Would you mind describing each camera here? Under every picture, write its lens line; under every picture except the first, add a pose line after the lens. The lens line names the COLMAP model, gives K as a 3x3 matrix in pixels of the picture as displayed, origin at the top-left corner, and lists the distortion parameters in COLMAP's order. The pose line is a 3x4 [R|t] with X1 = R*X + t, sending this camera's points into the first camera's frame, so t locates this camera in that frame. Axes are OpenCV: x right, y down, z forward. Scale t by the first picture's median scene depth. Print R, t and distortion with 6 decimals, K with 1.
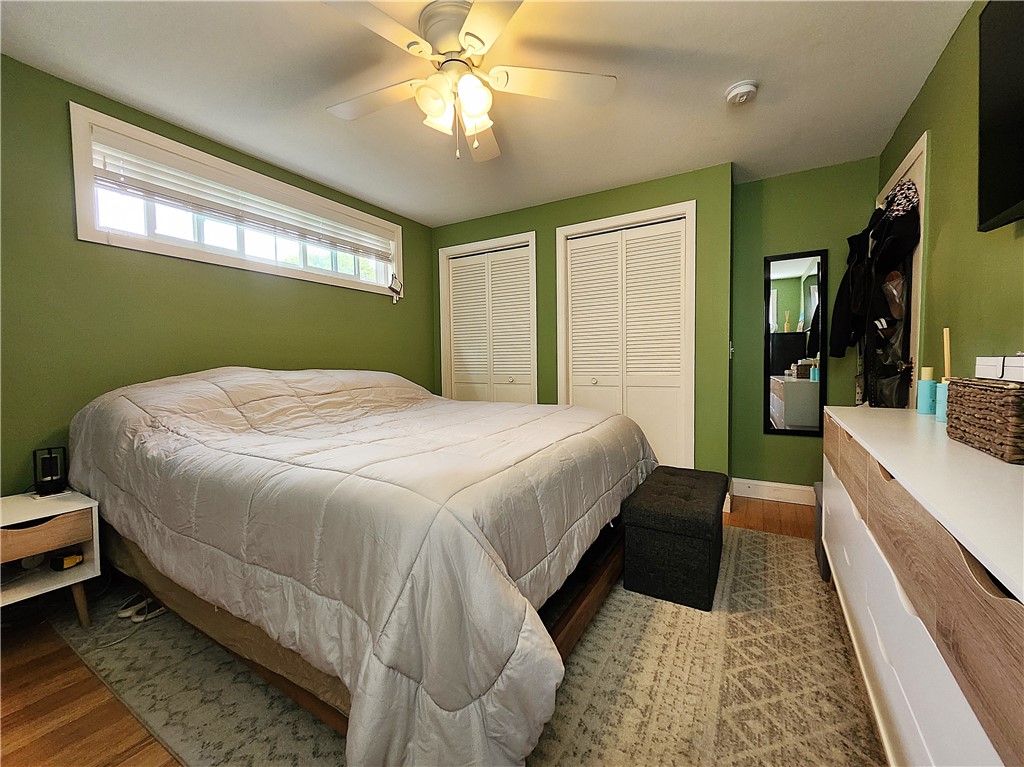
lens RADIAL K [[412.9, 0, 512.0], [0, 412.9, 383.5], [0, 0, 1]] dist [0.001775, 0.000099]
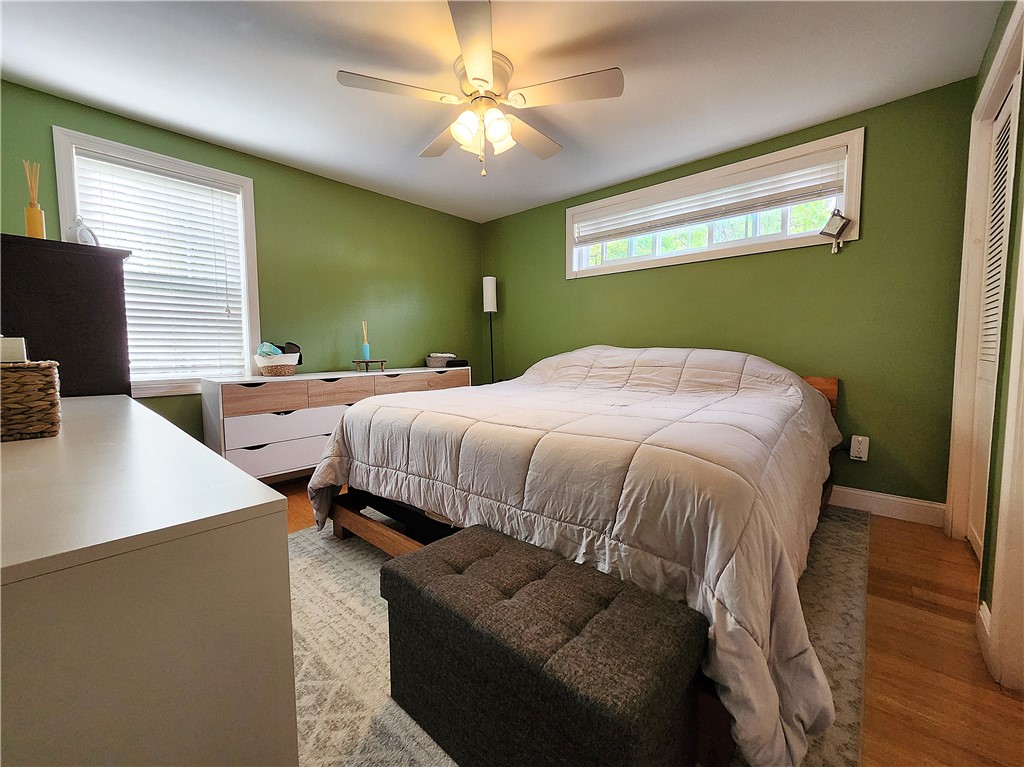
lens RADIAL K [[412.9, 0, 512.0], [0, 412.9, 383.5], [0, 0, 1]] dist [0.001775, 0.000099]
pose [[-0.189755, 0.089147, -0.977776, 1.079558], [-0.039562, 0.994366, 0.098338, -0.051596], [0.981034, 0.057343, -0.185159, 1.302534]]
